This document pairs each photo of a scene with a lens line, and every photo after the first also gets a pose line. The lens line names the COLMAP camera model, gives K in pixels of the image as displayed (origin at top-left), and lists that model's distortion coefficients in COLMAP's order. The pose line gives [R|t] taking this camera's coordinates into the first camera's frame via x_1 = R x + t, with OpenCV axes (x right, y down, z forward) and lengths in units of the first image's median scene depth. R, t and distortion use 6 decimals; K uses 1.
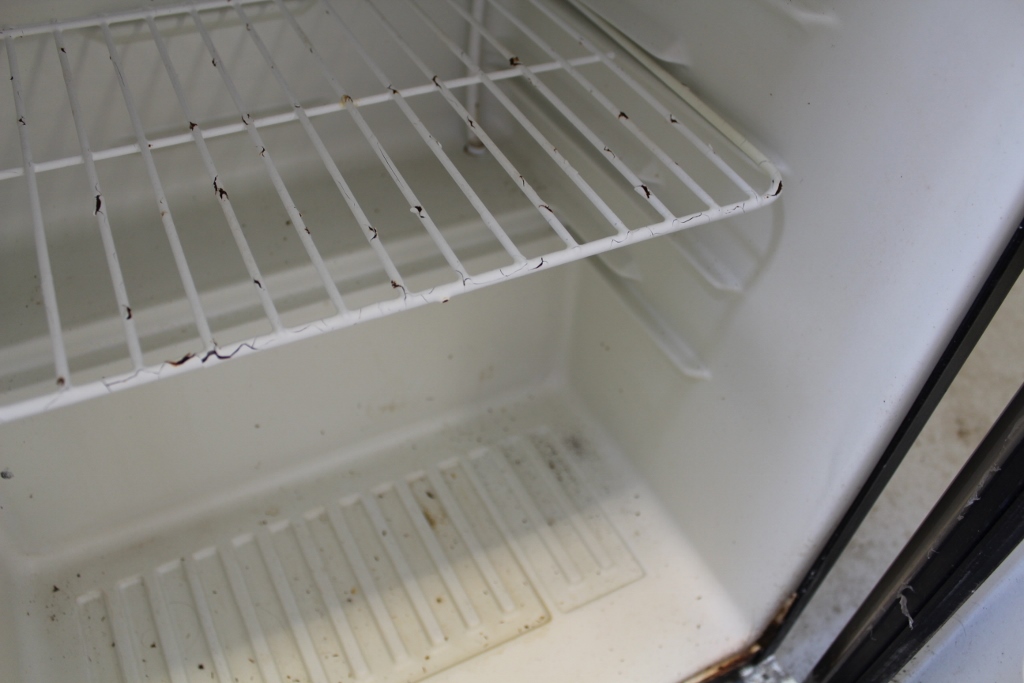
lens RADIAL K [[829.9, 0, 512.0], [0, 829.9, 341.5], [0, 0, 1]] dist [-0.192577, 0.154370]
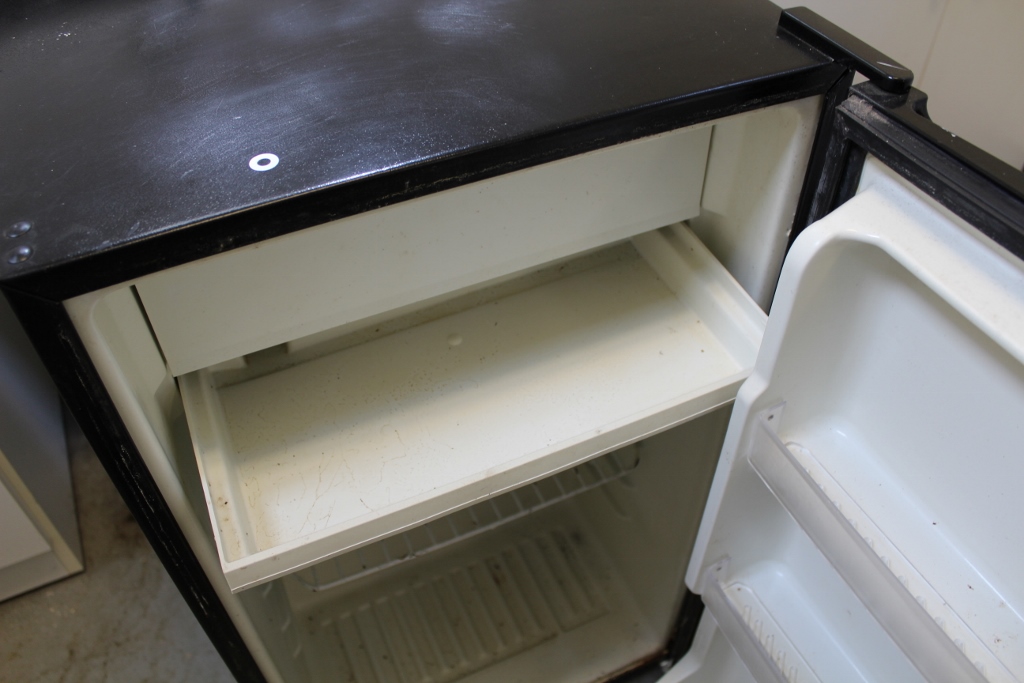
lens RADIAL K [[829.9, 0, 512.0], [0, 829.9, 341.5], [0, 0, 1]] dist [-0.192577, 0.154370]
pose [[0.994500, -0.016654, -0.103401, 0.155216], [0.018577, 0.999671, 0.017668, -0.410608], [0.103073, -0.019492, 0.994483, -0.964827]]
